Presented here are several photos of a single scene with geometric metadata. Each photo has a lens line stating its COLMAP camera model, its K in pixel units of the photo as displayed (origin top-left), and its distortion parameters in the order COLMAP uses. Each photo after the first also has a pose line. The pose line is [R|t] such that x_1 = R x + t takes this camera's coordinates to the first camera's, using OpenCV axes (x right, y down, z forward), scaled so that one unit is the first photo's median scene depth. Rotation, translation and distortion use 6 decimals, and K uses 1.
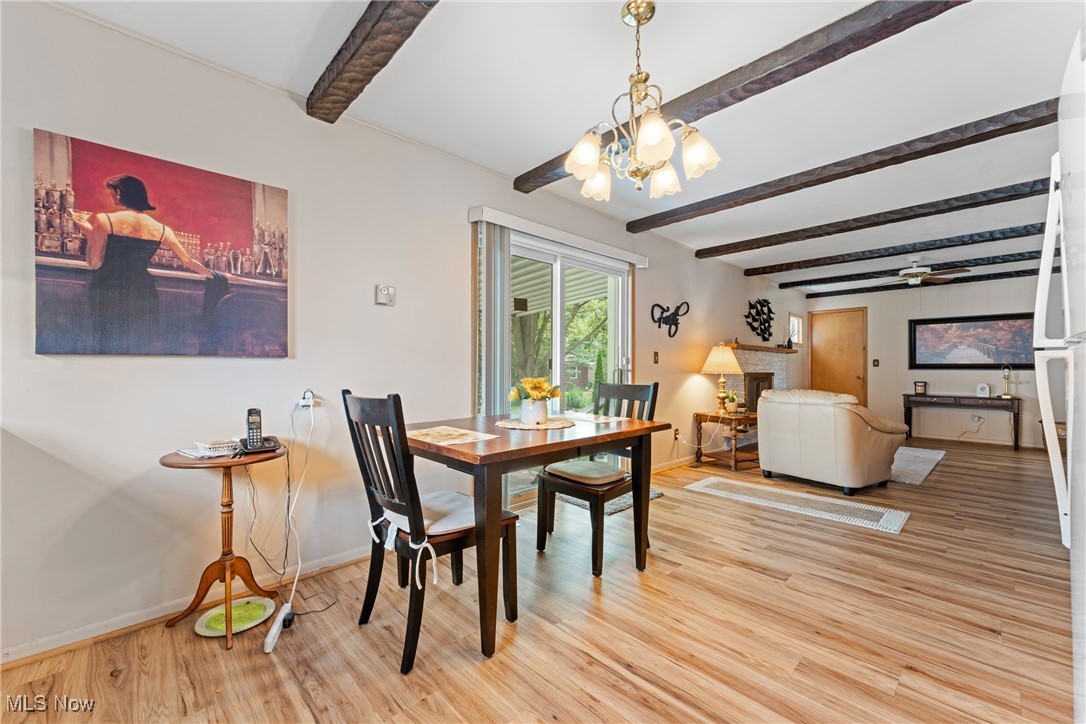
lens RADIAL K [[442.3, 0, 548.0], [0, 442.3, 360.8], [0, 0, 1]] dist [0.002067, 0.001664]
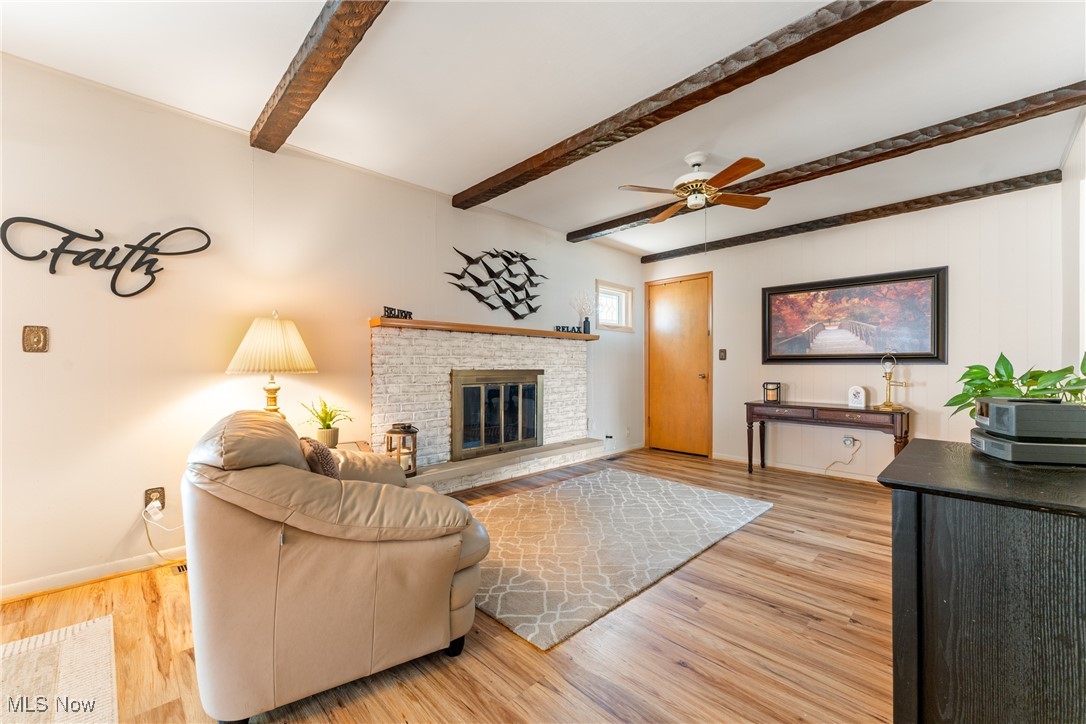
lens RADIAL K [[442.3, 0, 543.6], [0, 442.3, 365.4], [0, 0, 1]] dist [0.002067, 0.001664]
pose [[0.999920, -0.004138, 0.011966, 0.534874], [0.003933, 0.999847, 0.017055, 0.009965], [-0.012034, -0.017006, 0.999783, 0.386519]]
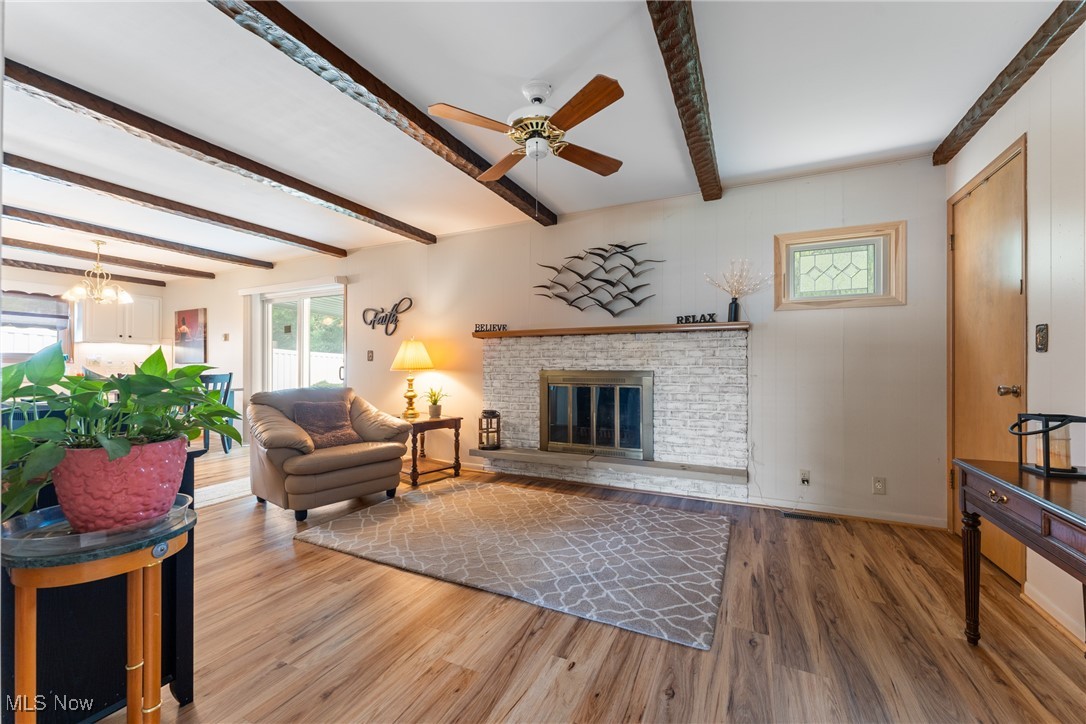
lens RADIAL K [[442.3, 0, 537.5], [0, 442.3, 361.0], [0, 0, 1]] dist [0.002067, 0.001664]
pose [[0.329522, -0.015637, -0.944018, 1.031477], [0.017660, 0.999790, -0.010396, 0.018204], [0.943983, -0.013246, 0.329729, 0.731786]]
